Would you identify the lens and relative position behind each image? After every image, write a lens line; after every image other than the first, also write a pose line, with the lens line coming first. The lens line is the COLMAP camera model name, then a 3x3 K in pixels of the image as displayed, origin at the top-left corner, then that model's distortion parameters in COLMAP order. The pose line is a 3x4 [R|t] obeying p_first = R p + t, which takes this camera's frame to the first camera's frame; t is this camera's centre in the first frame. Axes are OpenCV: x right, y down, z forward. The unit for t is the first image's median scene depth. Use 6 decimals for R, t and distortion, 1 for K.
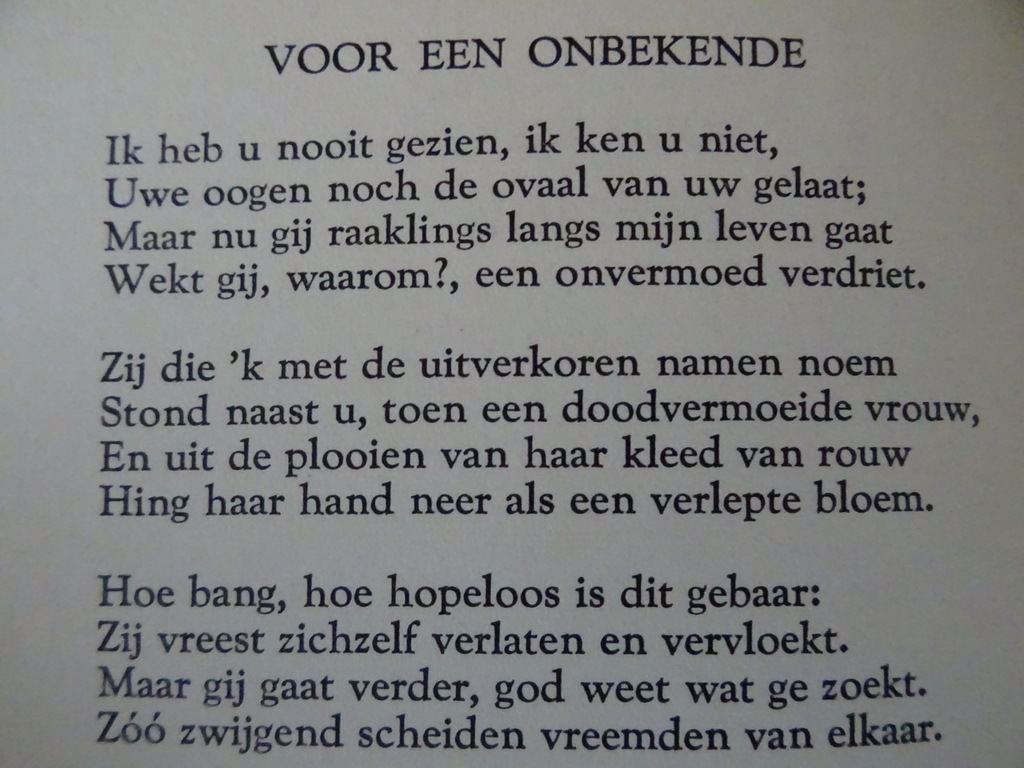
lens RADIAL K [[811.2, 0, 525.8], [0, 811.2, 380.6], [0, 0, 1]] dist [0.037432, -0.074681]
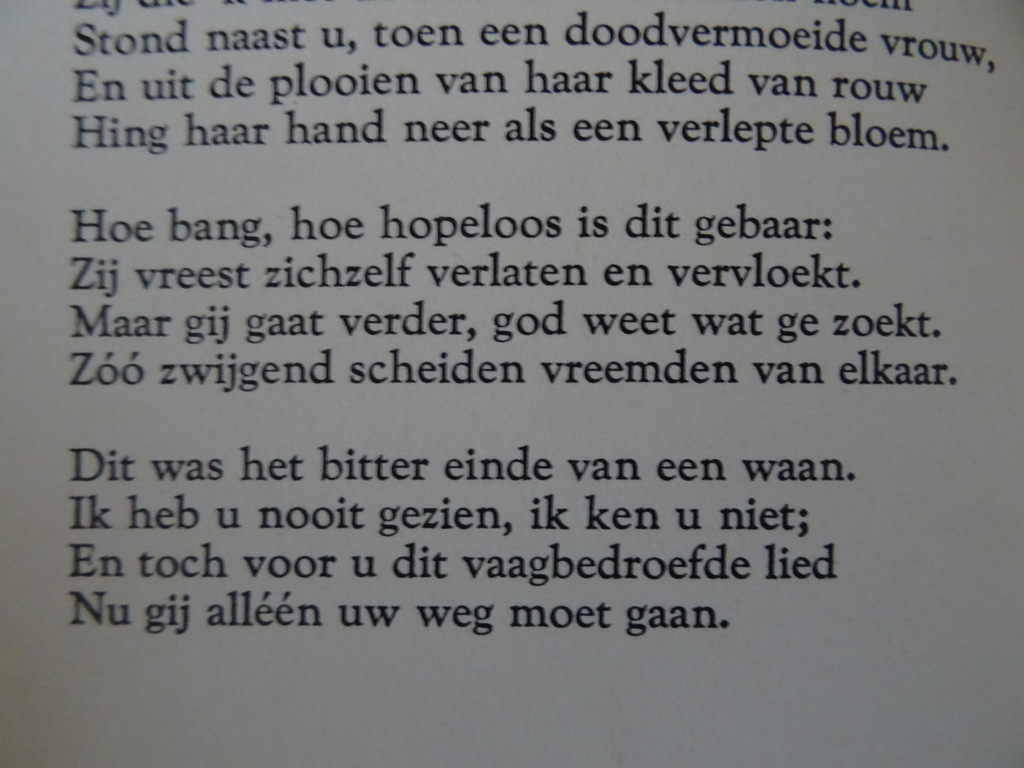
lens RADIAL K [[811.2, 0, 516.7], [0, 811.2, 390.9], [0, 0, 1]] dist [0.037432, -0.074681]
pose [[0.999794, 0.003029, 0.020094, -0.028729], [-0.003564, 0.999639, 0.026621, 0.428027], [-0.020006, -0.026687, 0.999444, 0.044091]]
